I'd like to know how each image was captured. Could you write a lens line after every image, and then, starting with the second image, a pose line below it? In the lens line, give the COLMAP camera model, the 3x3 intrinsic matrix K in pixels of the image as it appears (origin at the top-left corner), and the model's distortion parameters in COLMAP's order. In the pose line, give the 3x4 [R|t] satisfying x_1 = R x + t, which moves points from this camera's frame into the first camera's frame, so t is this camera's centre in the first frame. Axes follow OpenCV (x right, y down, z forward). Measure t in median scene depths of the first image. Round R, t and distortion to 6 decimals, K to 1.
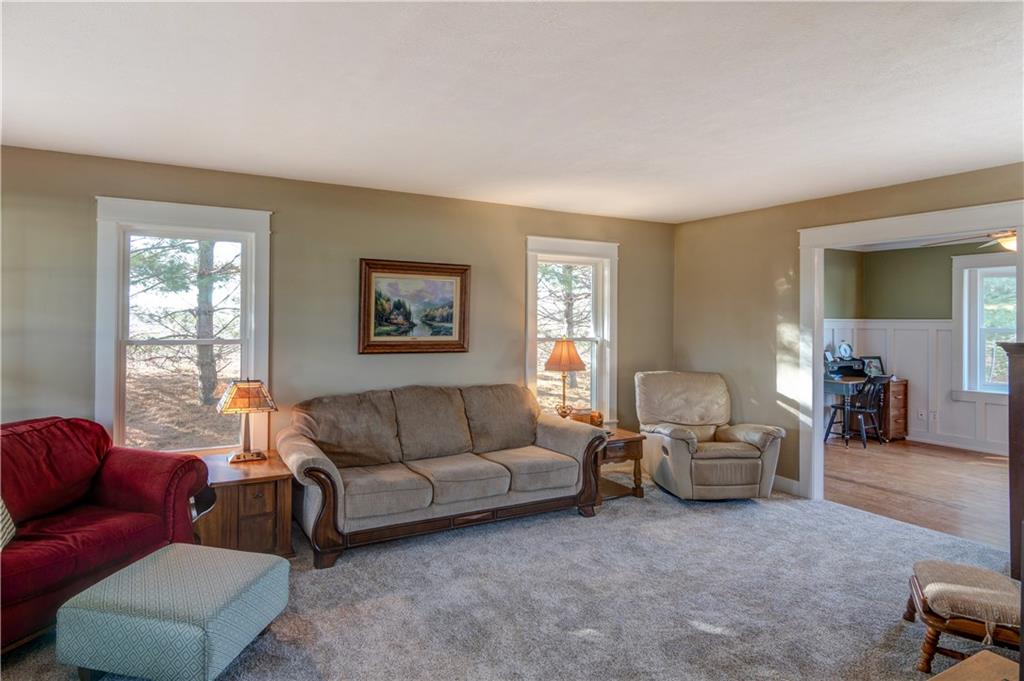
lens RADIAL K [[473.2, 0, 500.1], [0, 473.2, 321.3], [0, 0, 1]] dist [-0.001113, -0.000152]
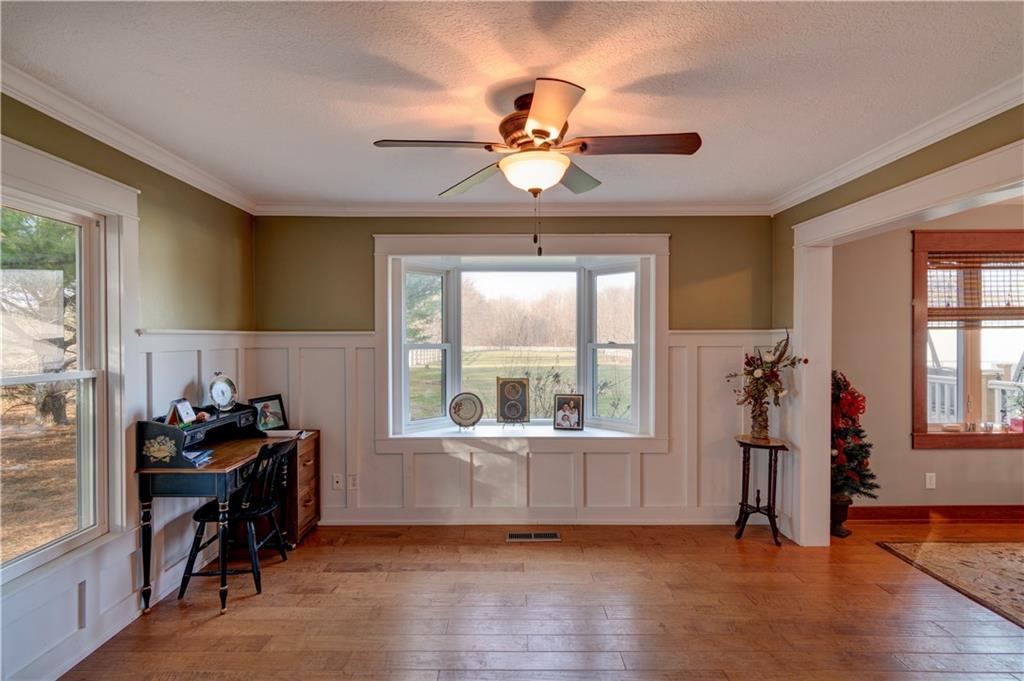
lens RADIAL K [[500.3, 0, 512.1], [0, 500.3, 347.5], [0, 0, 1]] dist [0.005047, -0.000641]
pose [[0.428404, -0.018236, 0.903403, 0.386962], [0.006281, 0.999832, 0.017204, 0.006571], [-0.903565, -0.001696, 0.428447, 0.499763]]
